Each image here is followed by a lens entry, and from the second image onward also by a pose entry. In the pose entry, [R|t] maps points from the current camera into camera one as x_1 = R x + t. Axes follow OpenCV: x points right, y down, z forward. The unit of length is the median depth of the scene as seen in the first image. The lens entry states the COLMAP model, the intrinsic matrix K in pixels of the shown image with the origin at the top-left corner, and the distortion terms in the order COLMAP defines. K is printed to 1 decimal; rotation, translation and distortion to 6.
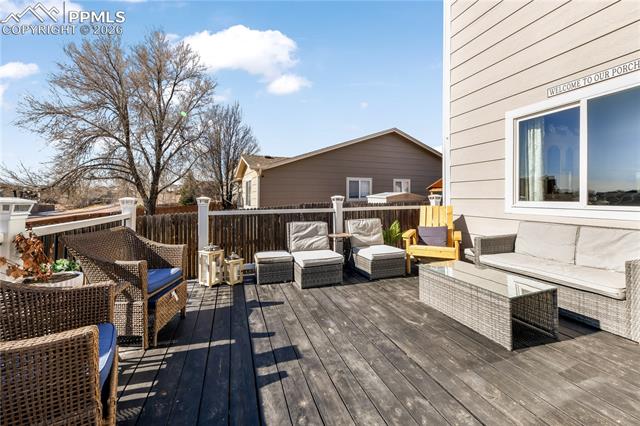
lens RADIAL K [[257.1, 0, 318.6], [0, 257.1, 197.9], [0, 0, 1]] dist [-0.000136, -0.000483]
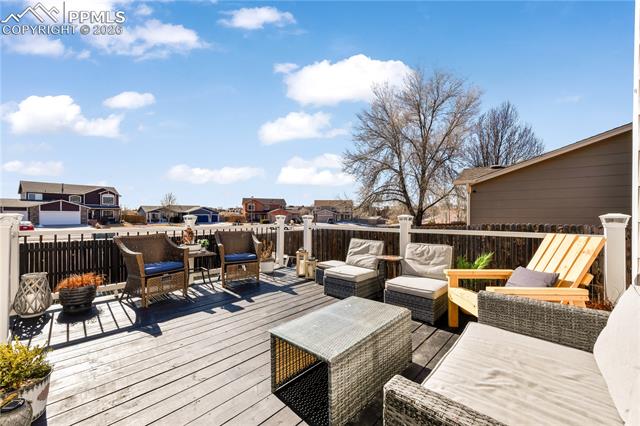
lens RADIAL K [[257.1, 0, 322.5], [0, 257.1, 211.7], [0, 0, 1]] dist [-0.000136, -0.000483]
pose [[0.466993, -0.005777, -0.884242, 0.402627], [-0.007206, 0.999921, -0.010339, -0.004734], [0.884232, 0.011200, 0.466914, 0.178084]]
